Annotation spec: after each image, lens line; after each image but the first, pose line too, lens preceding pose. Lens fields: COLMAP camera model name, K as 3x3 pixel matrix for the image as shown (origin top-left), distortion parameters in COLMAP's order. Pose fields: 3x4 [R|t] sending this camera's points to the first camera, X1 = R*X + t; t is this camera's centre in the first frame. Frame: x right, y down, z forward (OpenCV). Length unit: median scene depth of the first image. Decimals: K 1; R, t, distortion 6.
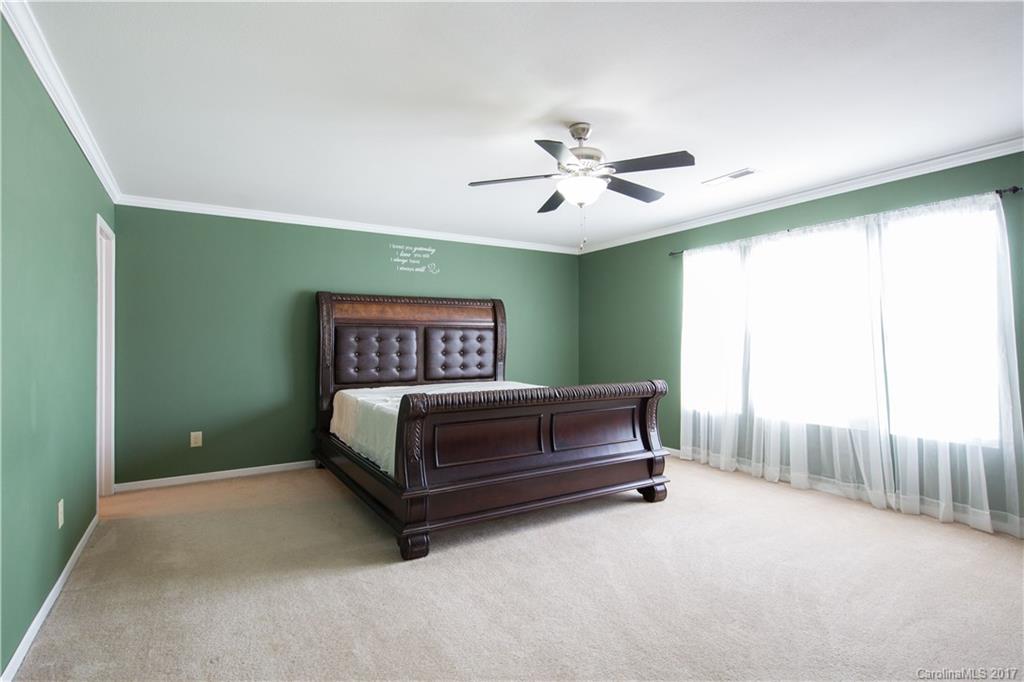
lens RADIAL K [[523.2, 0, 513.7], [0, 523.2, 338.7], [0, 0, 1]] dist [-0.000059, -0.000004]
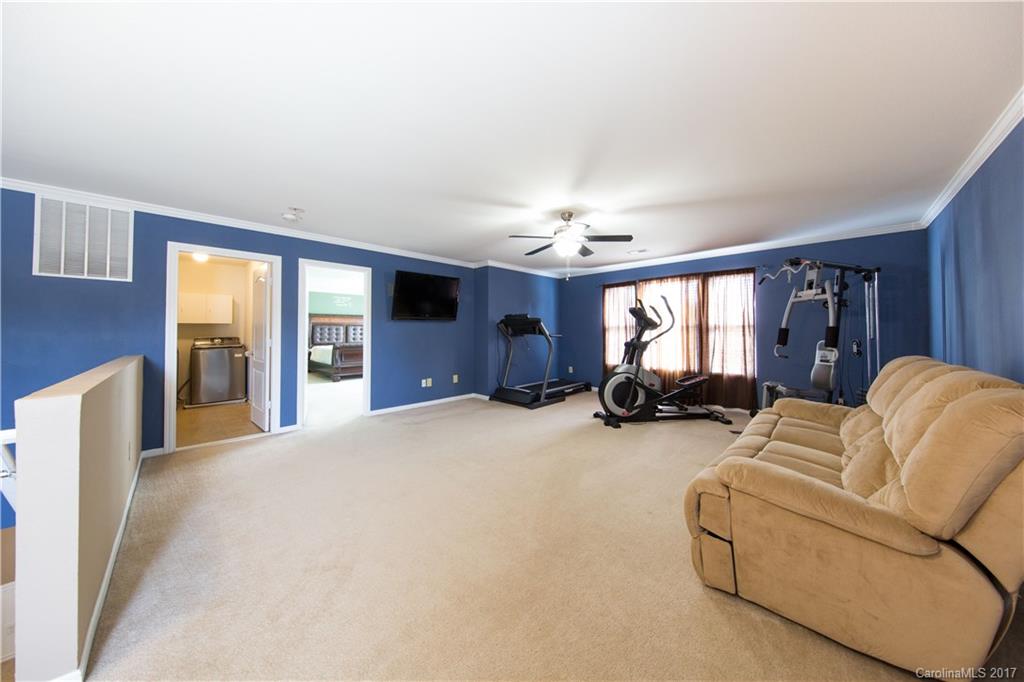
lens RADIAL K [[326.2, 0, 515.0], [0, 326.2, 324.0], [0, 0, 1]] dist [0.000541, 0.000032]
pose [[0.966754, 0.008360, 0.255570, 0.279634], [-0.004779, 0.999882, -0.014630, -0.007422], [-0.255662, 0.012922, 0.966680, -1.014113]]
